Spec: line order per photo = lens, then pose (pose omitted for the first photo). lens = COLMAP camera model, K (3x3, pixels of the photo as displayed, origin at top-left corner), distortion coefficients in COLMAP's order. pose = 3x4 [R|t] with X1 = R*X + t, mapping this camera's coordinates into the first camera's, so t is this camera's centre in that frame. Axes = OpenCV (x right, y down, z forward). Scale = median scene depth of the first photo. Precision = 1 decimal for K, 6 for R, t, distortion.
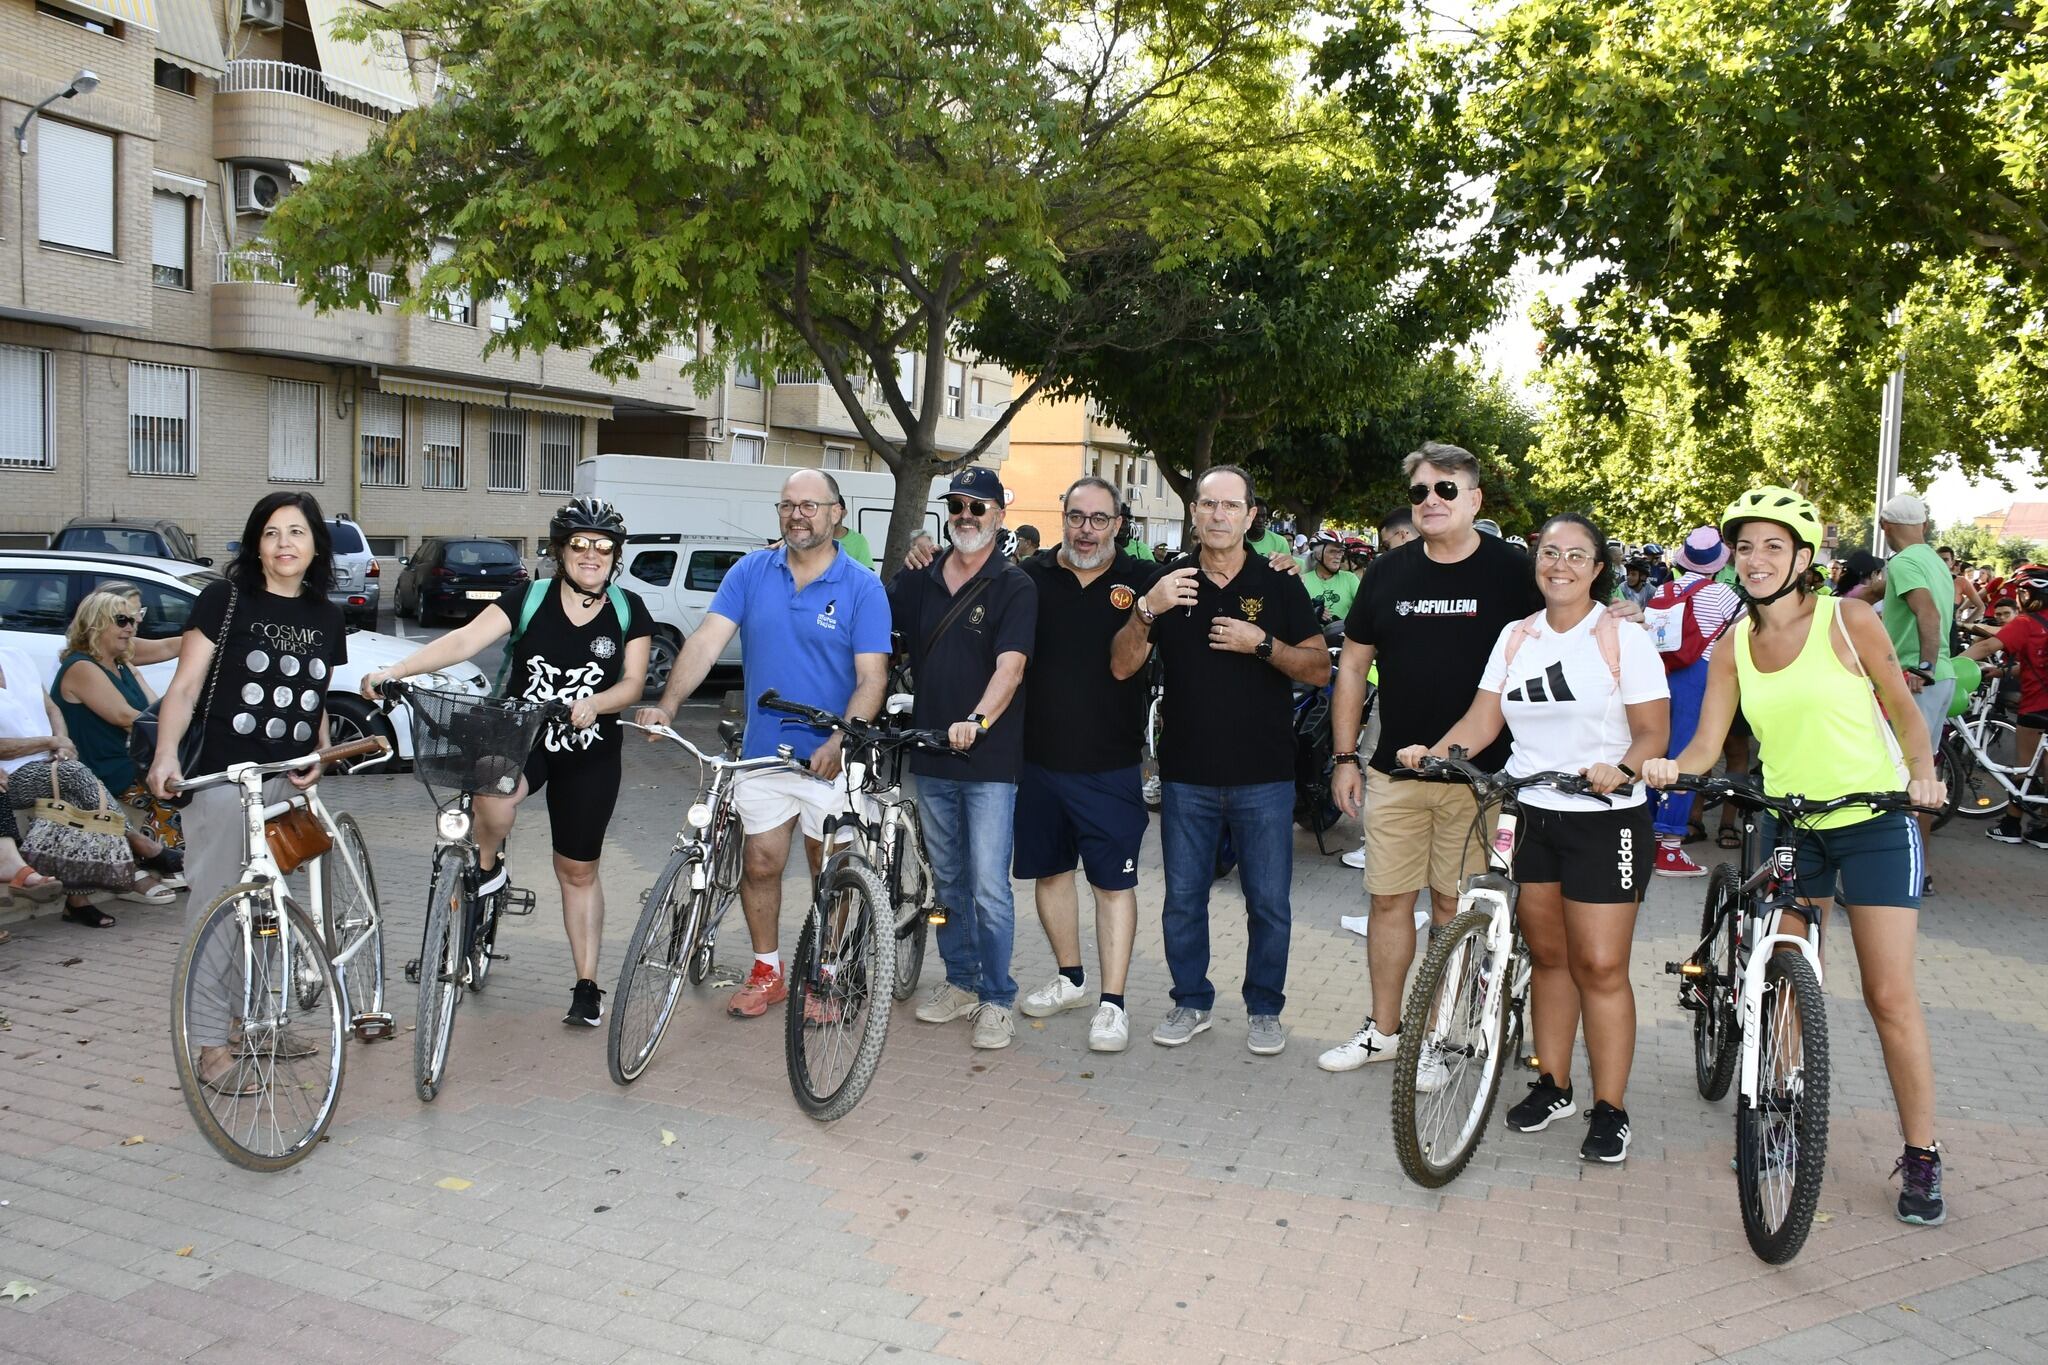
lens RADIAL K [[1468.6, 0, 1187.5], [0, 1468.6, 679.3], [0, 0, 1]] dist [-0.090934, 0.046207]
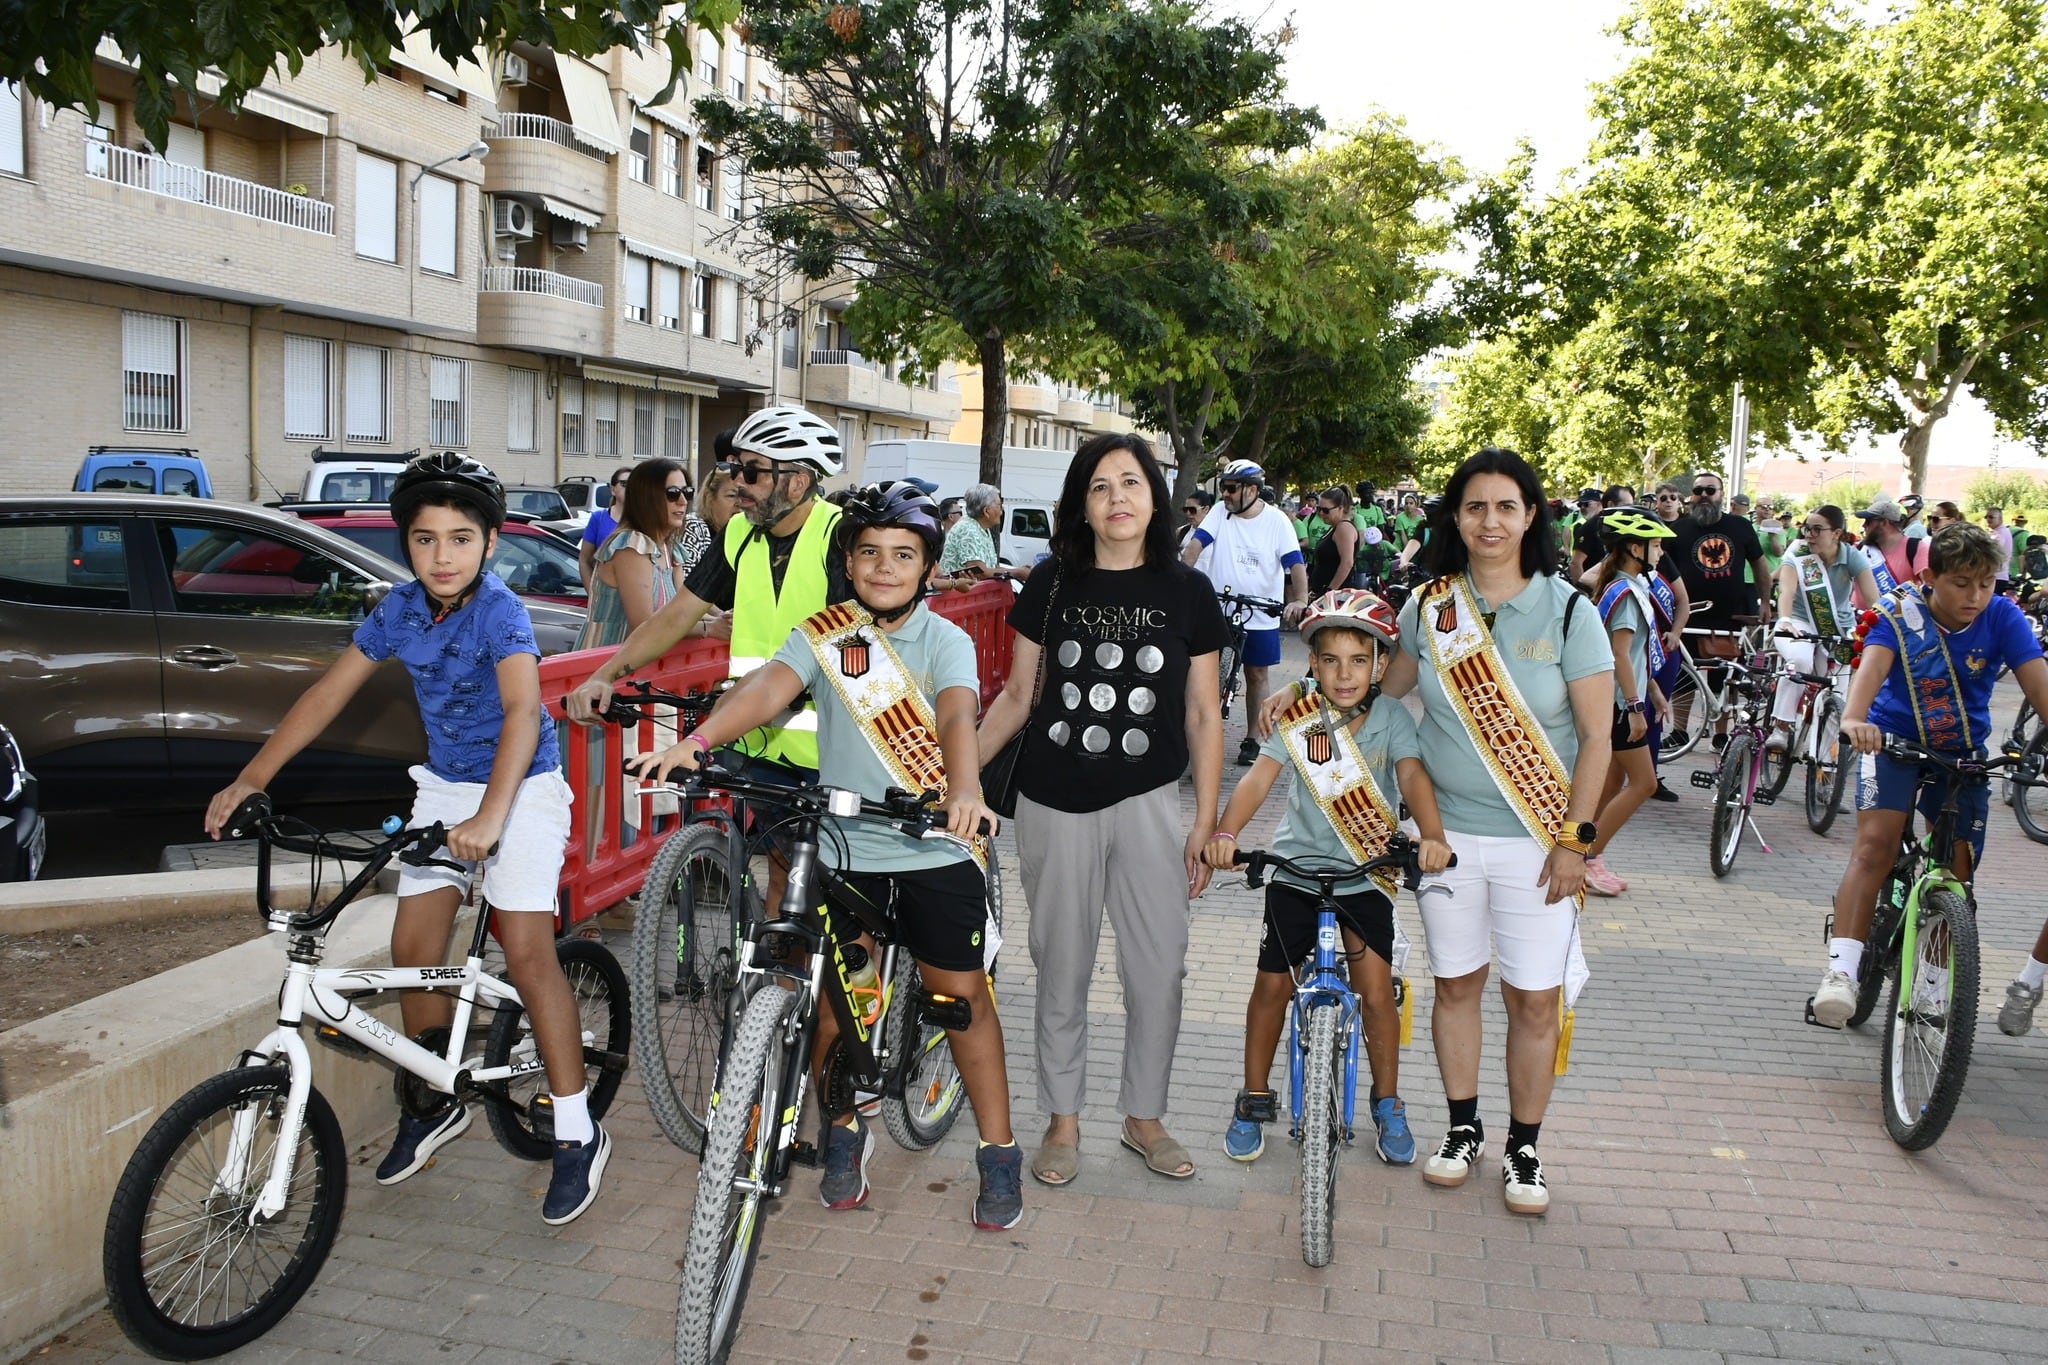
lens RADIAL K [[1468.6, 0, 1187.5], [0, 1468.6, 679.3], [0, 0, 1]] dist [-0.090934, 0.046207]
pose [[0.989196, -0.017040, 0.145608, -0.262639], [0.012510, 0.999411, 0.031965, 0.026990], [-0.146067, -0.029798, 0.988826, -0.341427]]
